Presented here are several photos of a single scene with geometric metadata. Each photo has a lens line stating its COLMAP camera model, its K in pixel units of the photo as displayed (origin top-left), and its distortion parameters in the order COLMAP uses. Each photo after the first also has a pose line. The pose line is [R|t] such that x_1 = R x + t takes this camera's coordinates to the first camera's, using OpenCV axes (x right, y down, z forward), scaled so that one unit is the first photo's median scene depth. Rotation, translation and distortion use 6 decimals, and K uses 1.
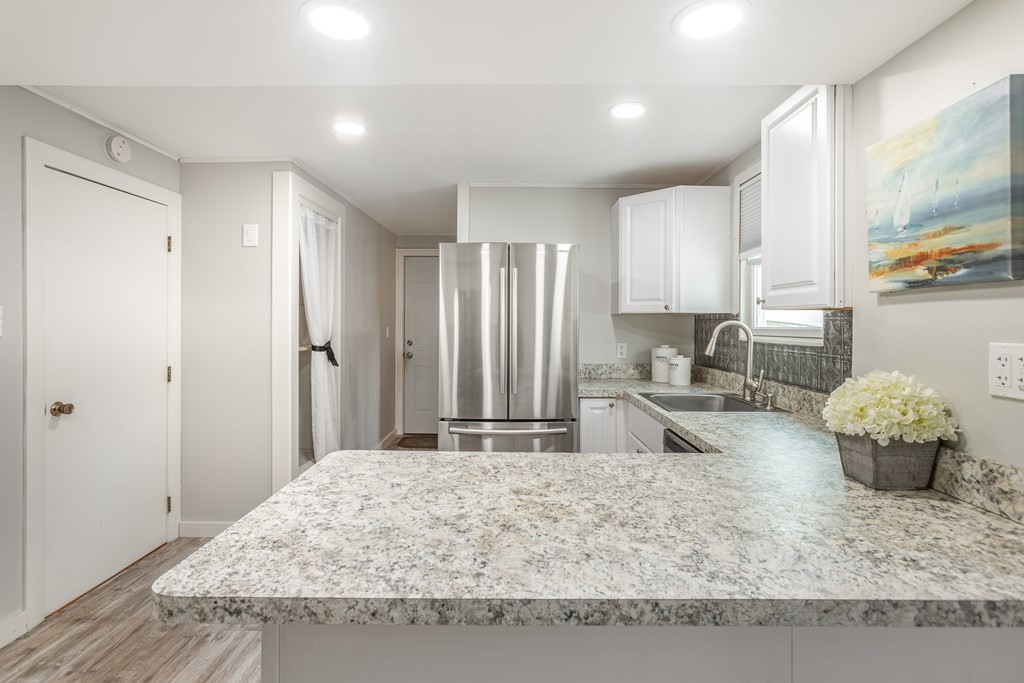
lens RADIAL K [[508.8, 0, 521.8], [0, 508.8, 325.3], [0, 0, 1]] dist [-0.008594, 0.007059]
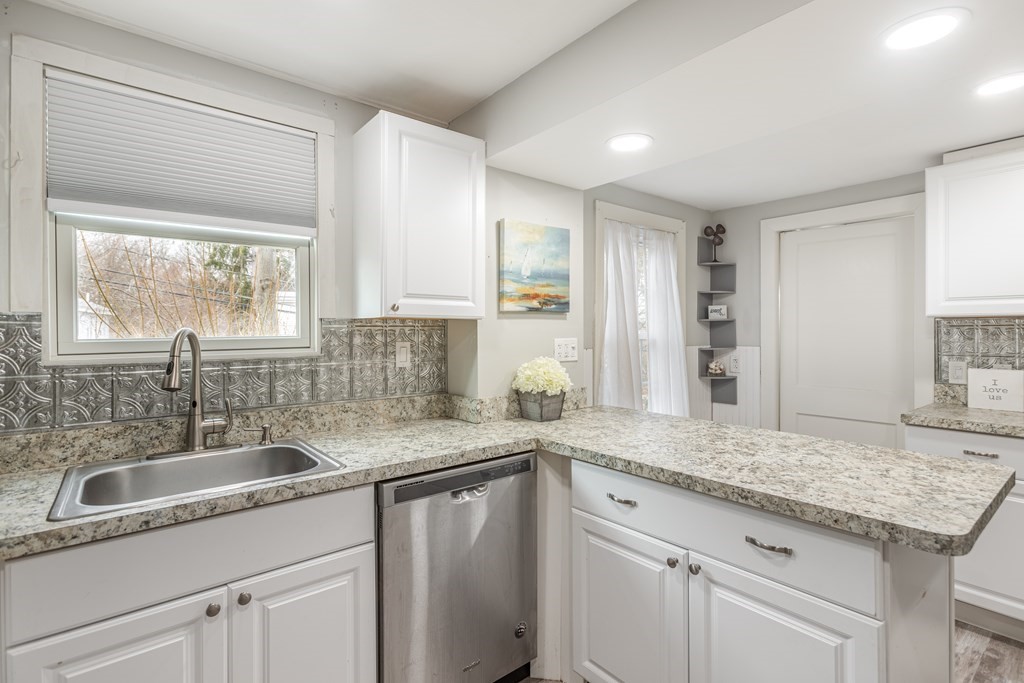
lens RADIAL K [[496.3, 0, 509.3], [0, 496.3, 328.5], [0, 0, 1]] dist [-0.017512, 0.012201]
pose [[-0.621711, 0.003008, 0.783241, -0.485263], [0.006327, 0.999979, 0.001182, -0.010864], [-0.783221, 0.005691, -0.621717, 1.782403]]
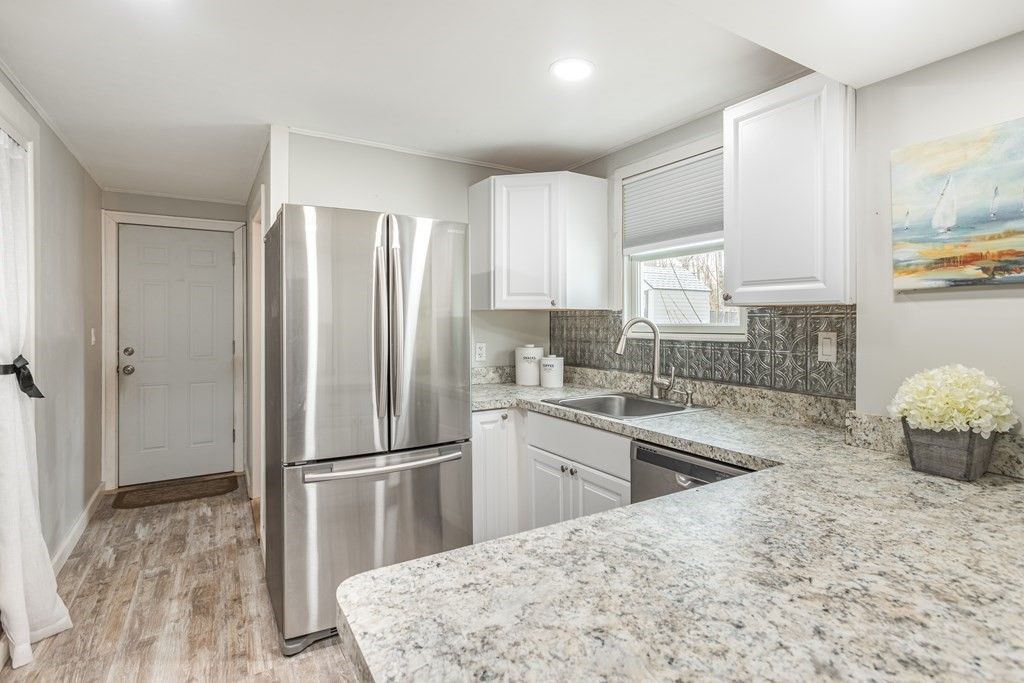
lens RADIAL K [[516.3, 0, 543.2], [0, 516.3, 323.6], [0, 0, 1]] dist [-0.019579, 0.015060]
pose [[0.842174, -0.008554, 0.539138, -0.450972], [0.007560, 0.999963, 0.004055, -0.004659], [-0.539153, 0.000661, 0.842208, 0.458631]]
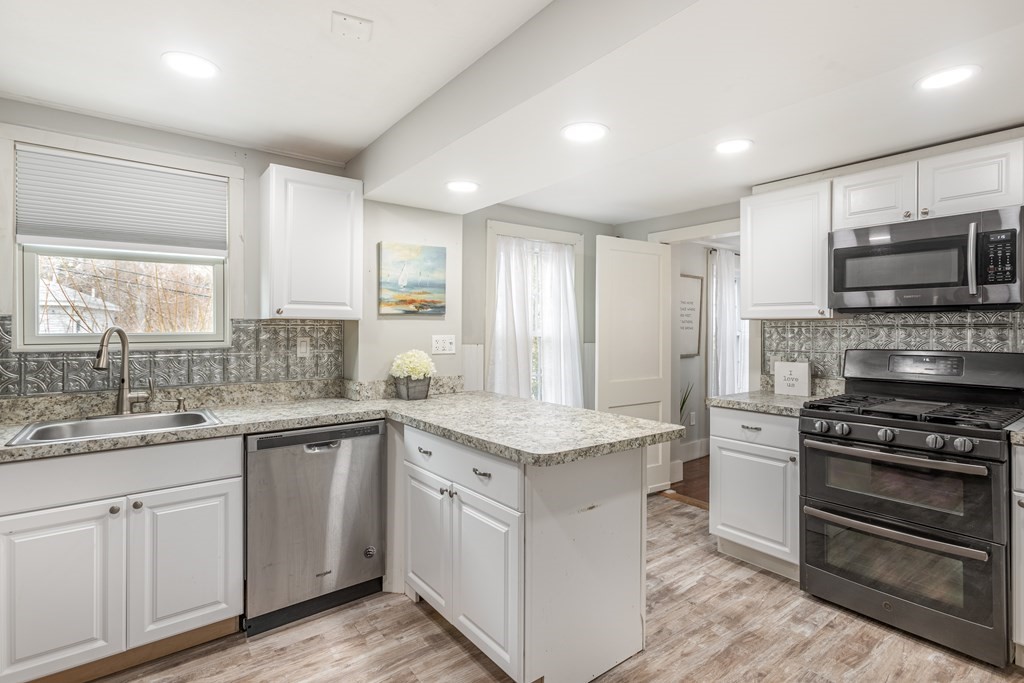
lens RADIAL K [[508.8, 0, 521.8], [0, 508.8, 325.3], [0, 0, 1]] dist [-0.008594, 0.007059]
pose [[-0.612424, 0.001344, 0.790529, -1.140491], [0.001687, 0.999999, -0.000393, -0.014495], [-0.790528, 0.001092, -0.612425, 1.644538]]
